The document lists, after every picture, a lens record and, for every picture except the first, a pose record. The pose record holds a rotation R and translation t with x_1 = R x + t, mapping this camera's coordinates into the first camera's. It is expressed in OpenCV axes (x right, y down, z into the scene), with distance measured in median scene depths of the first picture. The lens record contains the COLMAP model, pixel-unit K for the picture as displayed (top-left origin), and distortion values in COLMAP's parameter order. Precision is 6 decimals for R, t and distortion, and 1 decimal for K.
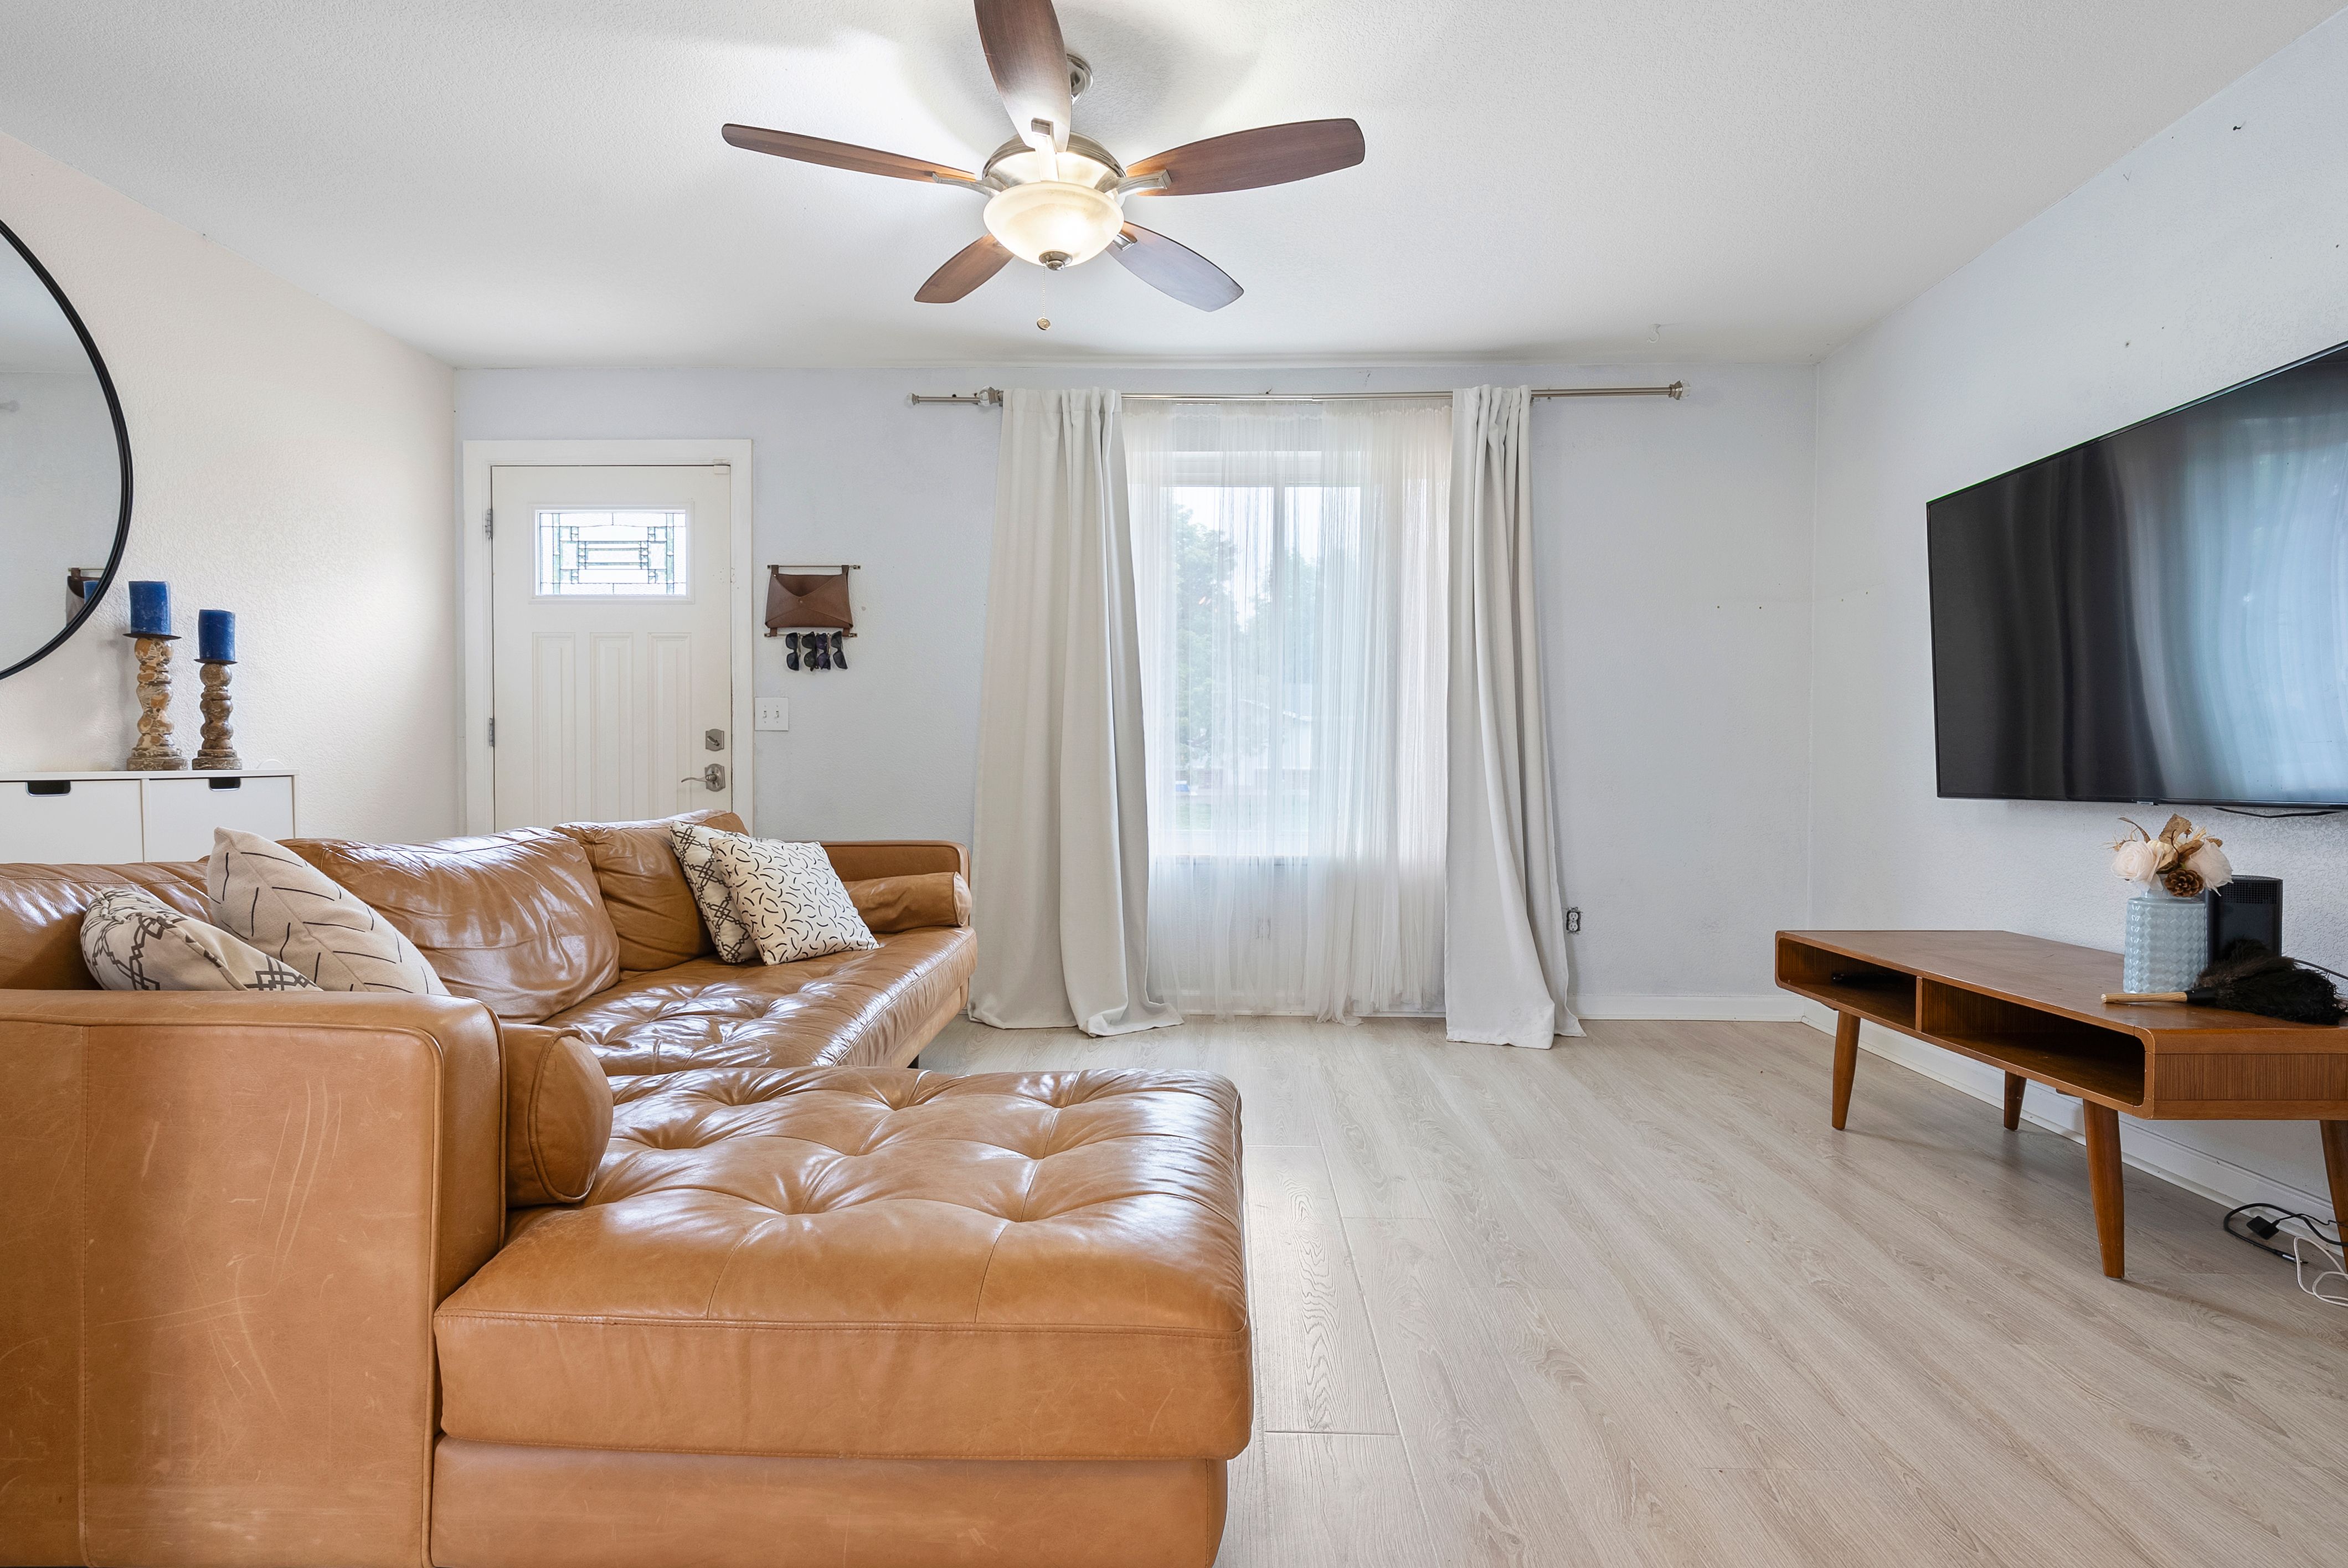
lens RADIAL K [[1134.9, 0, 1202.1], [0, 1134.9, 784.2], [0, 0, 1]] dist [0.001257, 0.002031]
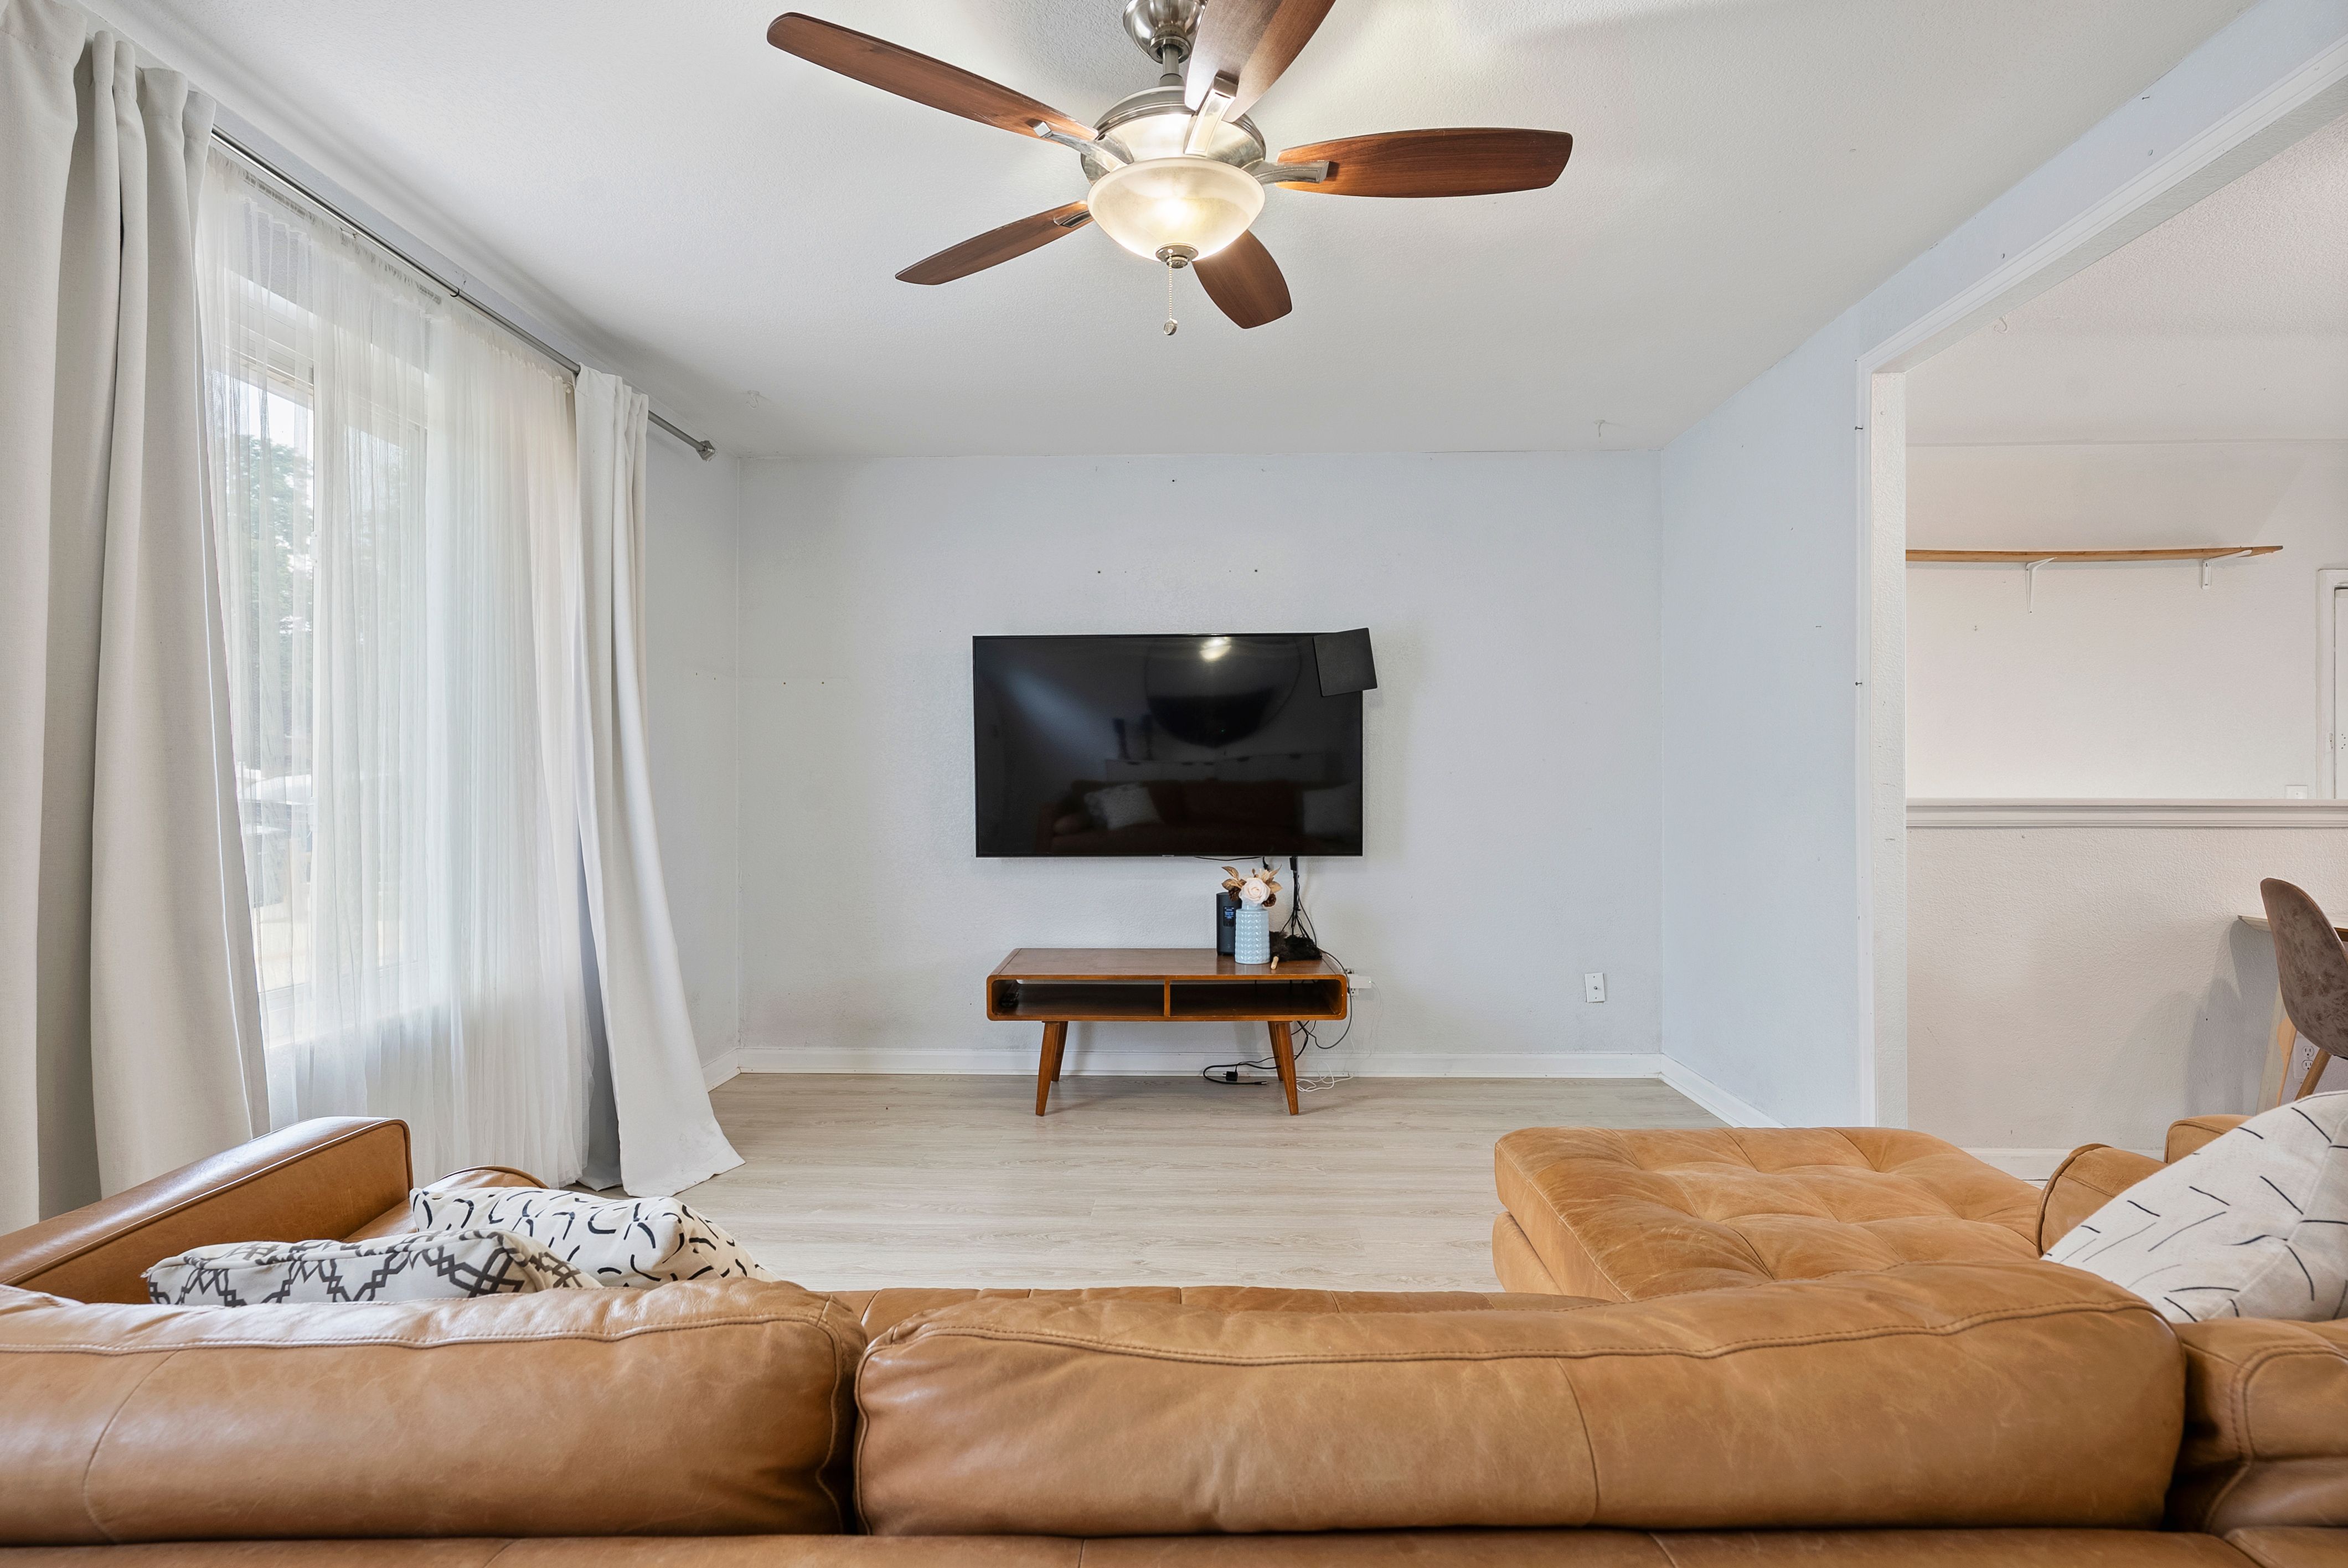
lens RADIAL K [[1135.1, 0, 1171.7], [0, 1135.1, 782.1], [0, 0, 1]] dist [0.001257, 0.002031]
pose [[0.020599, -0.000148, 0.999788, -0.744070], [0.014975, 0.999888, -0.000160, -0.079944], [-0.999676, 0.014975, 0.020598, 0.805696]]
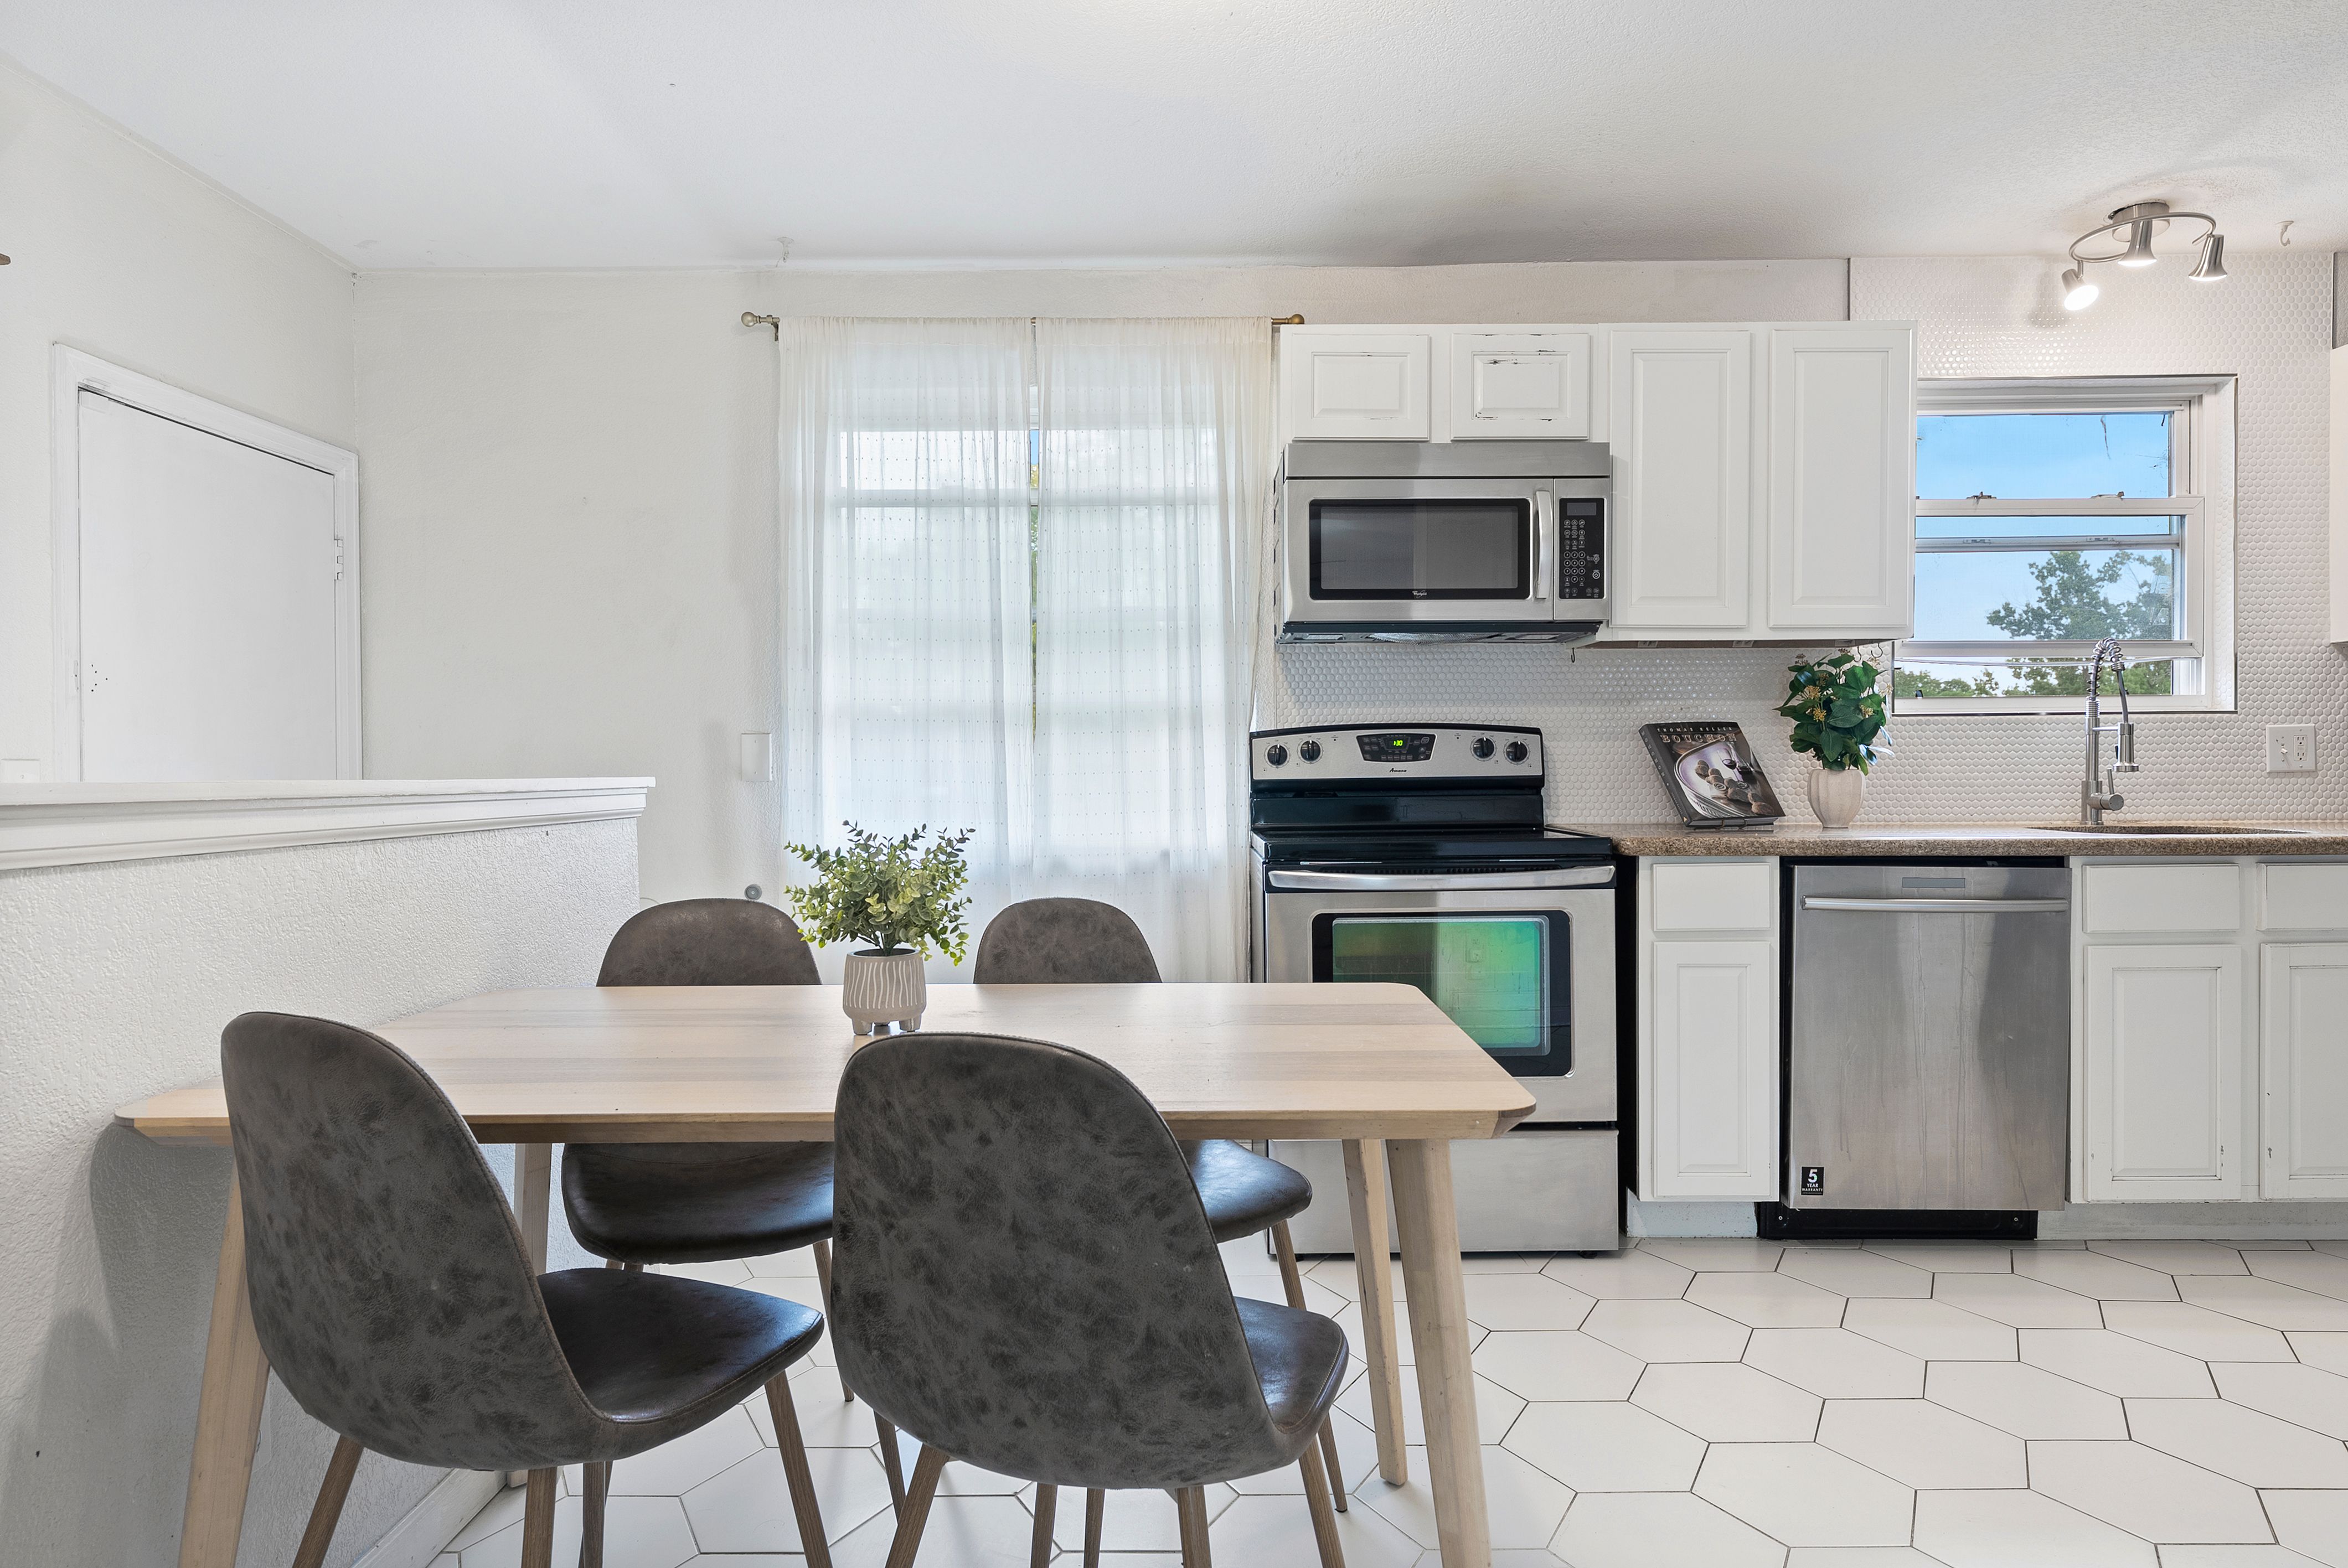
lens RADIAL K [[1356.4, 0, 1181.6], [0, 1356.4, 777.0], [0, 0, 1]] dist [0.005288, -0.002419]
pose [[-0.999995, 0.001860, -0.002385, -0.014212], [0.001815, 0.999823, 0.018751, -0.059053], [0.002419, 0.018747, -0.999821, 0.281278]]
